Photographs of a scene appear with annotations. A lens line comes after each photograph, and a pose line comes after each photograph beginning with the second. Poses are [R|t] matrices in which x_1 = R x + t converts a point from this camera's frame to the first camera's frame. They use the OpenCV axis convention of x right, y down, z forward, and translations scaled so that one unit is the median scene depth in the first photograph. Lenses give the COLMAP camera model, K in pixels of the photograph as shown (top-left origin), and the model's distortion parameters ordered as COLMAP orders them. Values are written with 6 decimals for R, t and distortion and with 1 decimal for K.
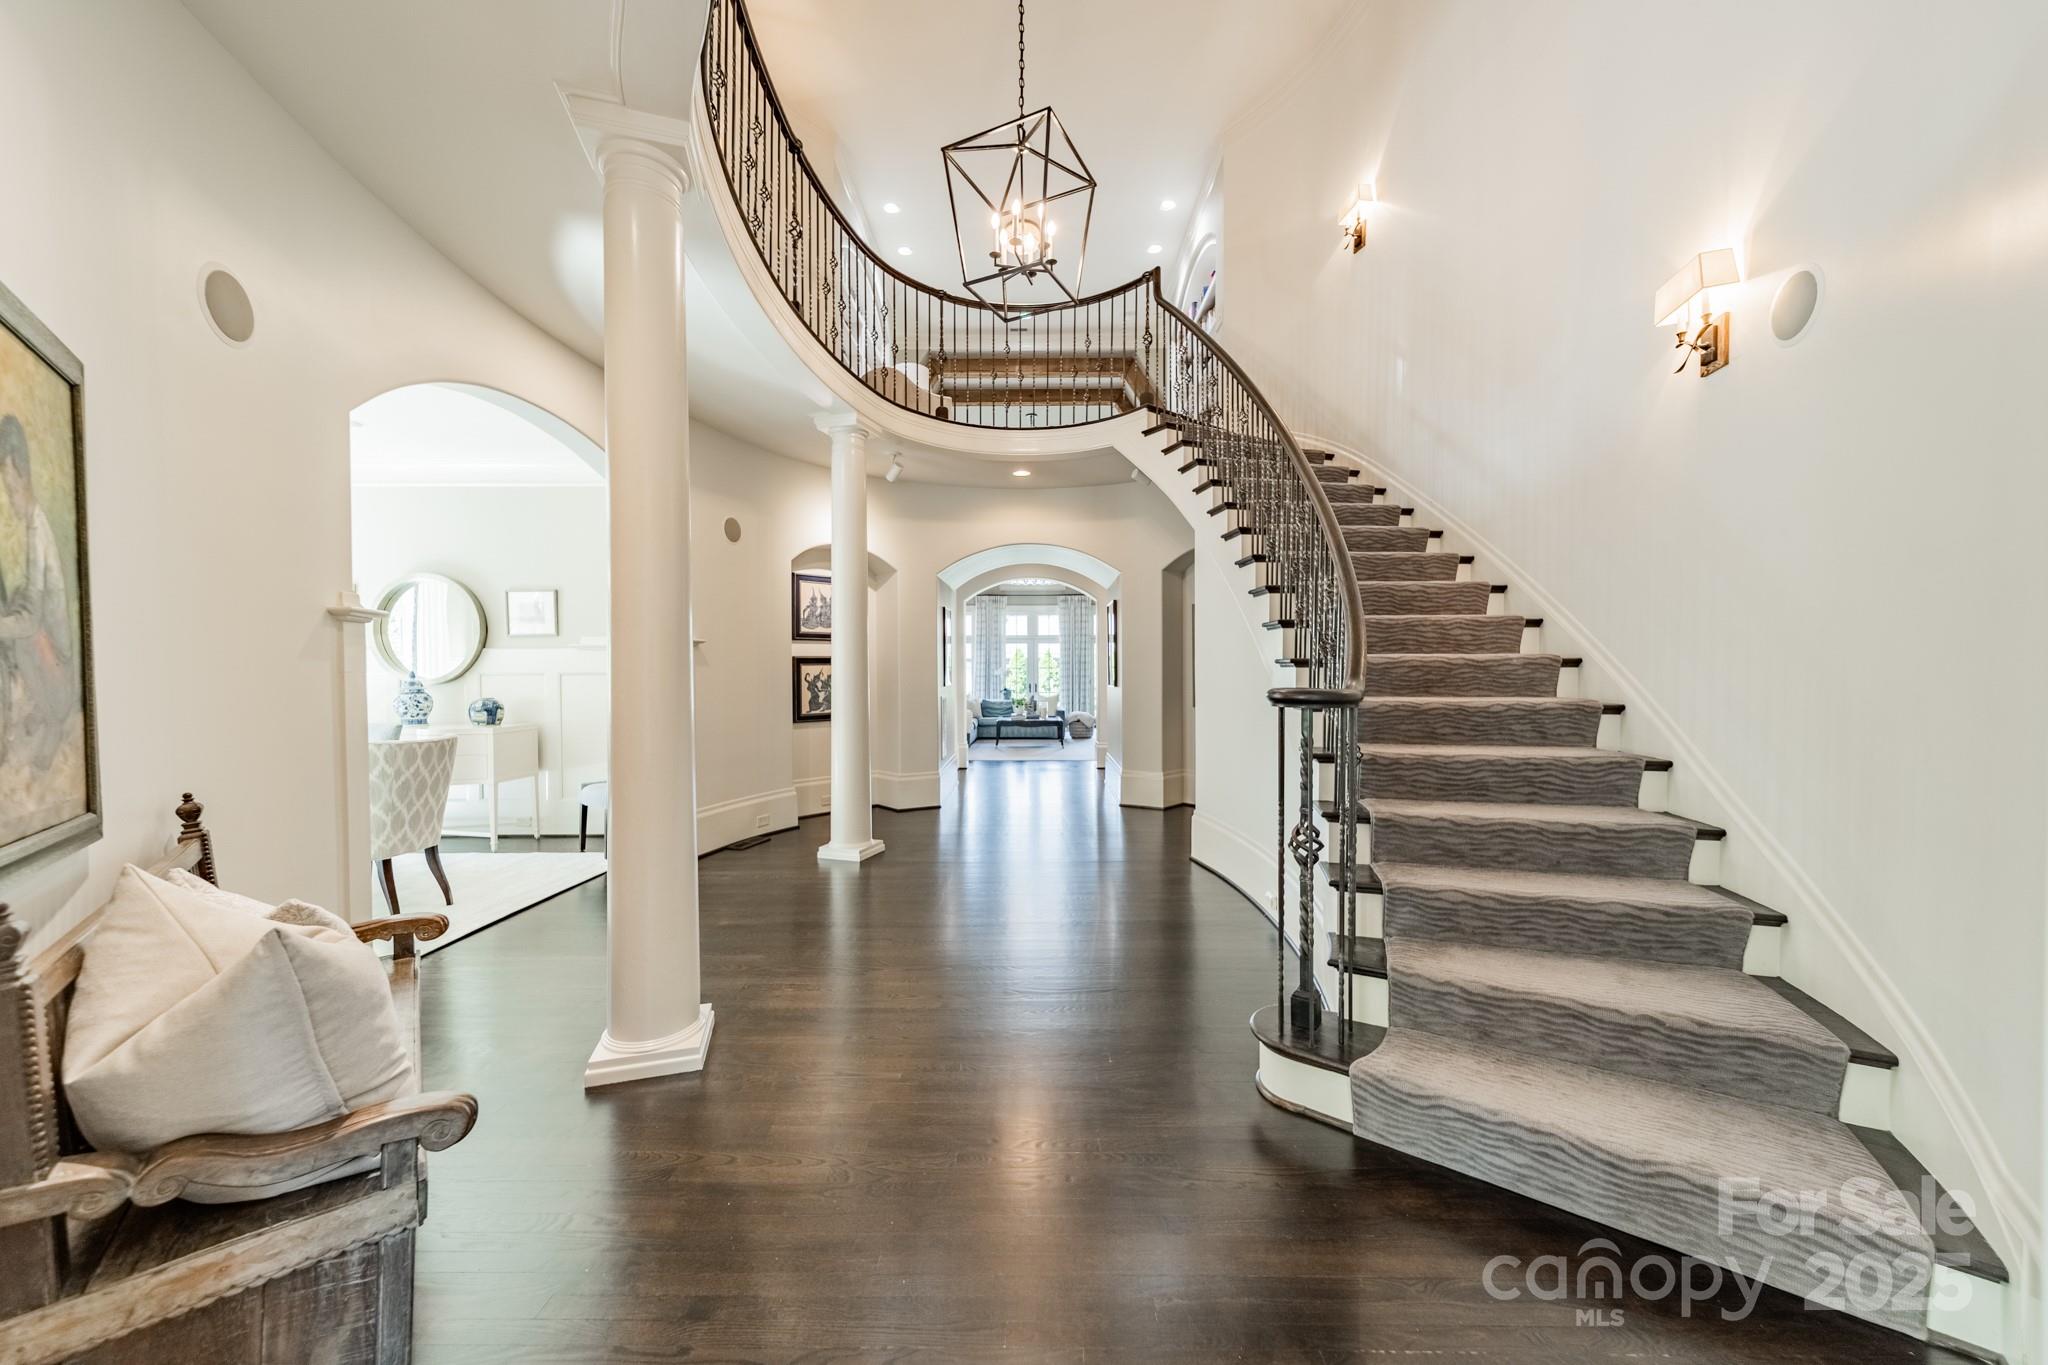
lens RADIAL K [[724.1, 0, 1030.2], [0, 724.1, 673.5], [0, 0, 1]] dist [0.001652, 0.000041]
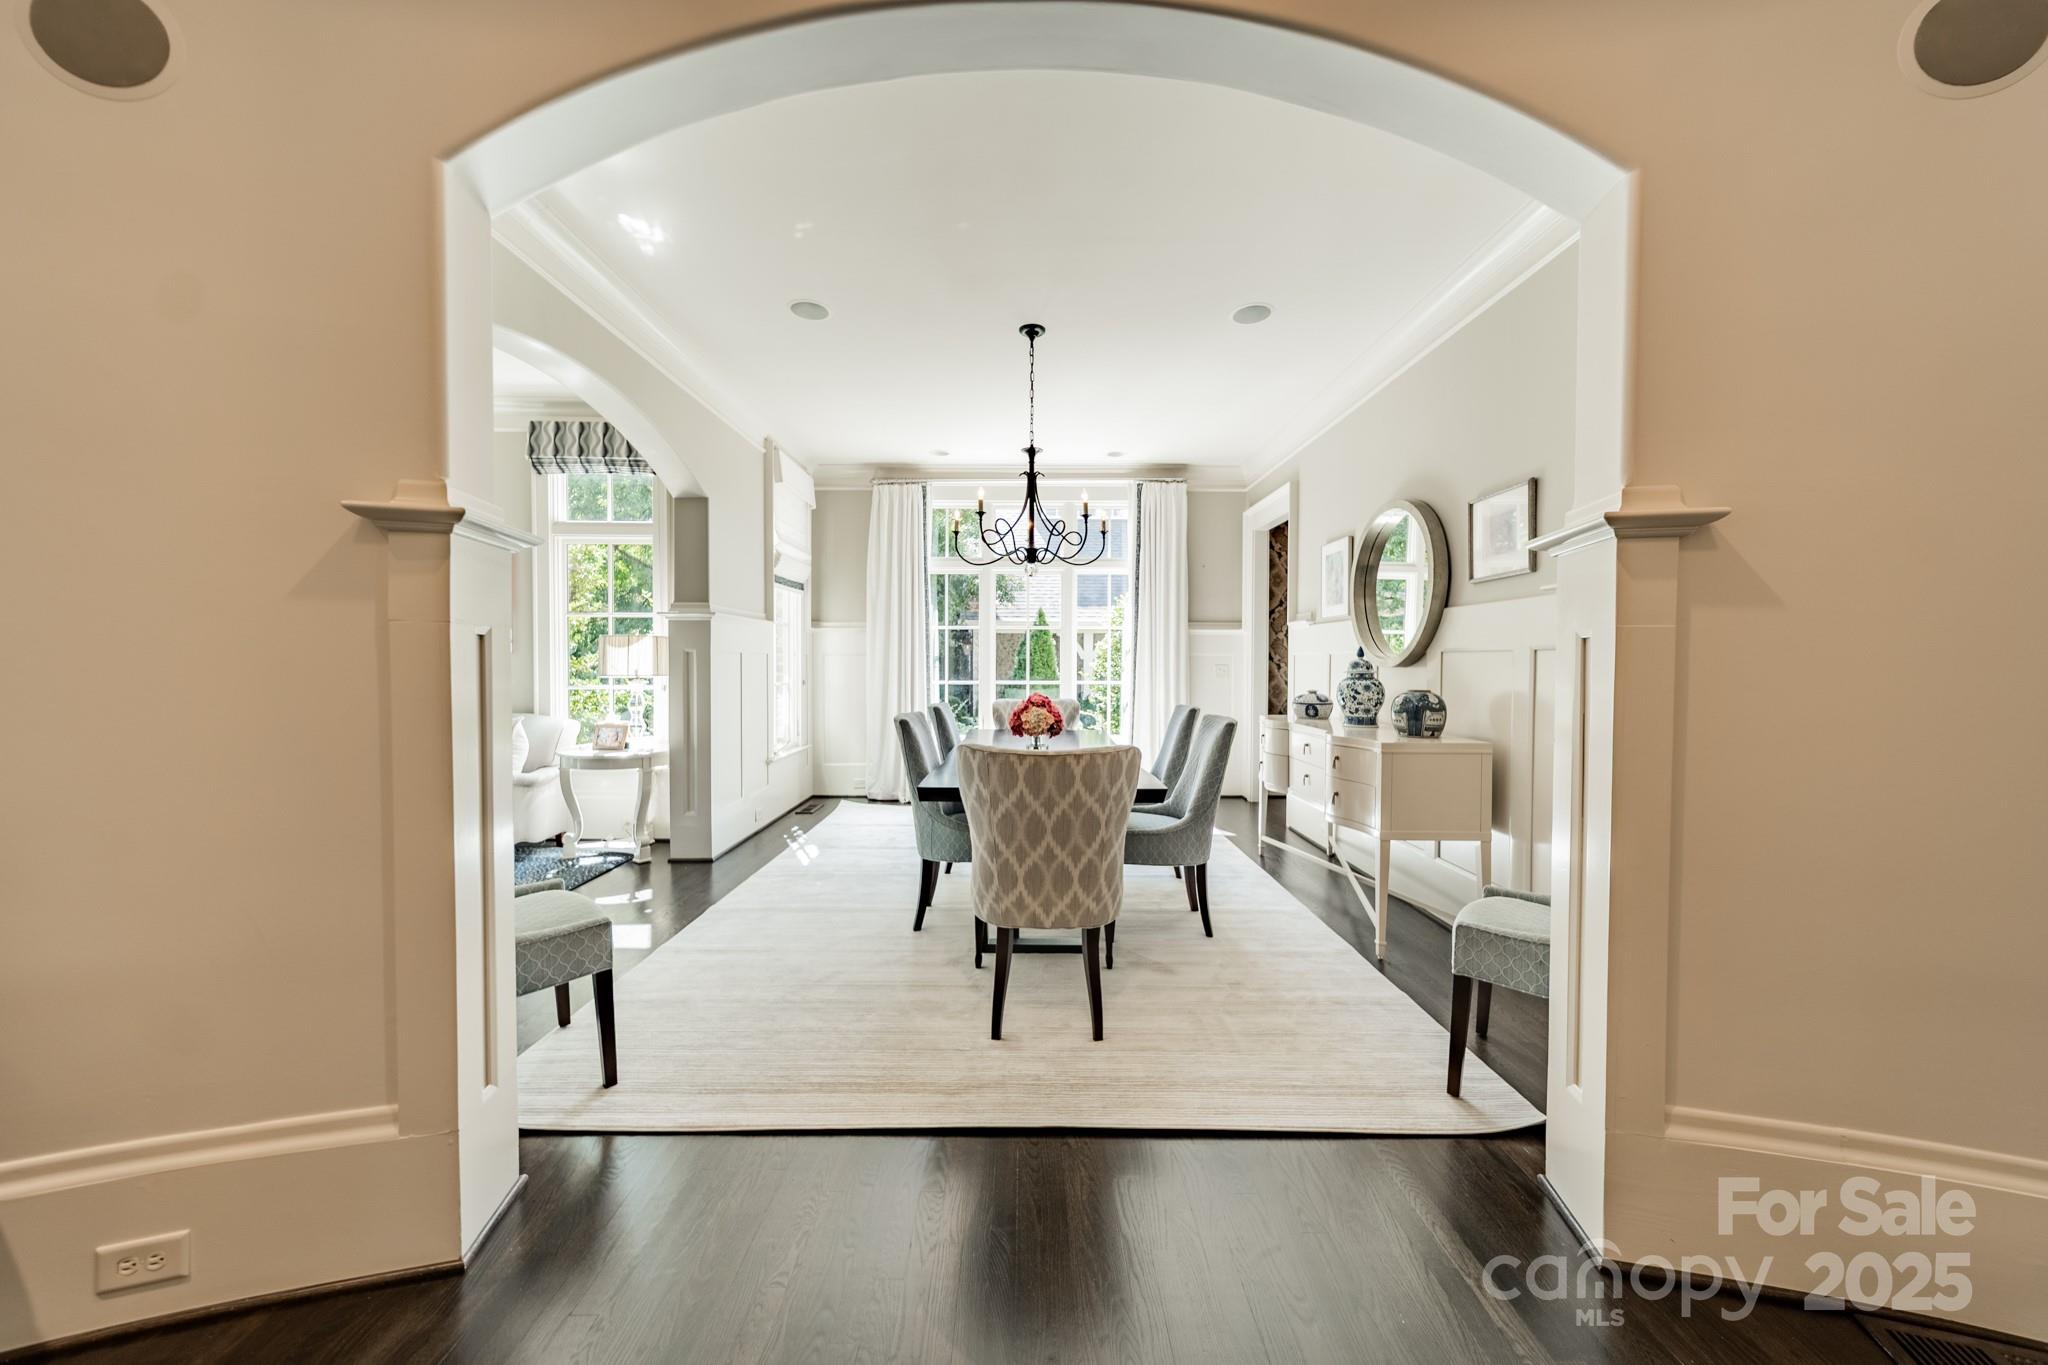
lens RADIAL K [[724.1, 0, 1030.2], [0, 724.1, 673.5], [0, 0, 1]] dist [0.001652, 0.000041]
pose [[0.007175, 0.018586, -0.999802, -0.242931], [-0.007104, 0.999803, 0.018535, 0.016925], [0.999949, 0.006970, 0.007306, 1.002436]]
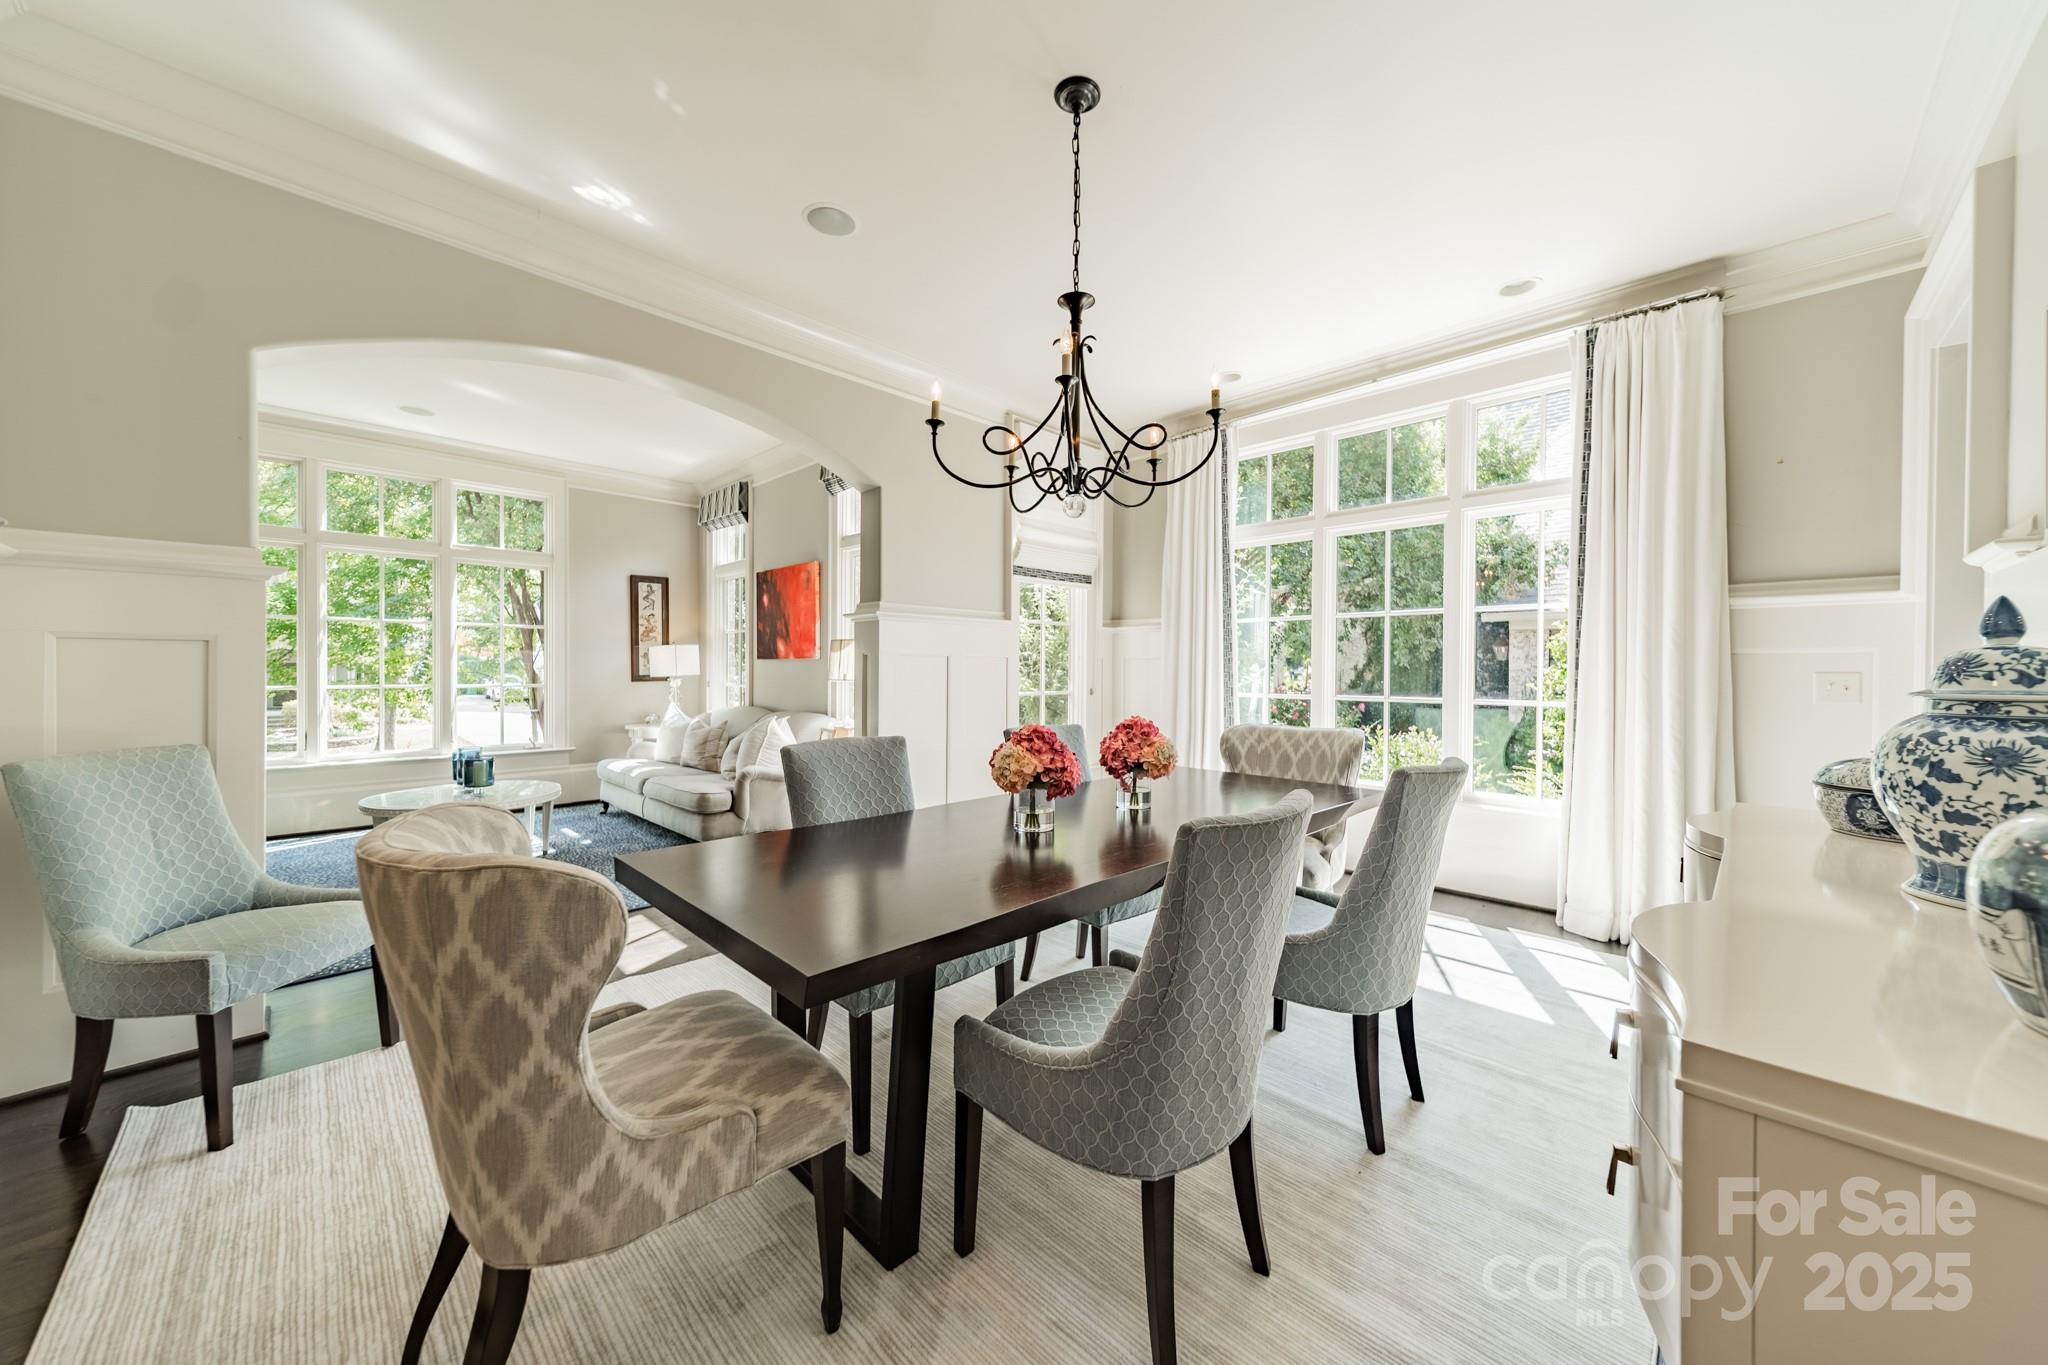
lens RADIAL K [[724.1, 0, 1030.2], [0, 724.1, 673.5], [0, 0, 1]] dist [0.001652, 0.000041]
pose [[-0.697049, 0.004866, -0.717007, -0.821174], [-0.003638, 0.999940, 0.010322, 0.021195], [0.717014, 0.009803, -0.696990, 1.403762]]
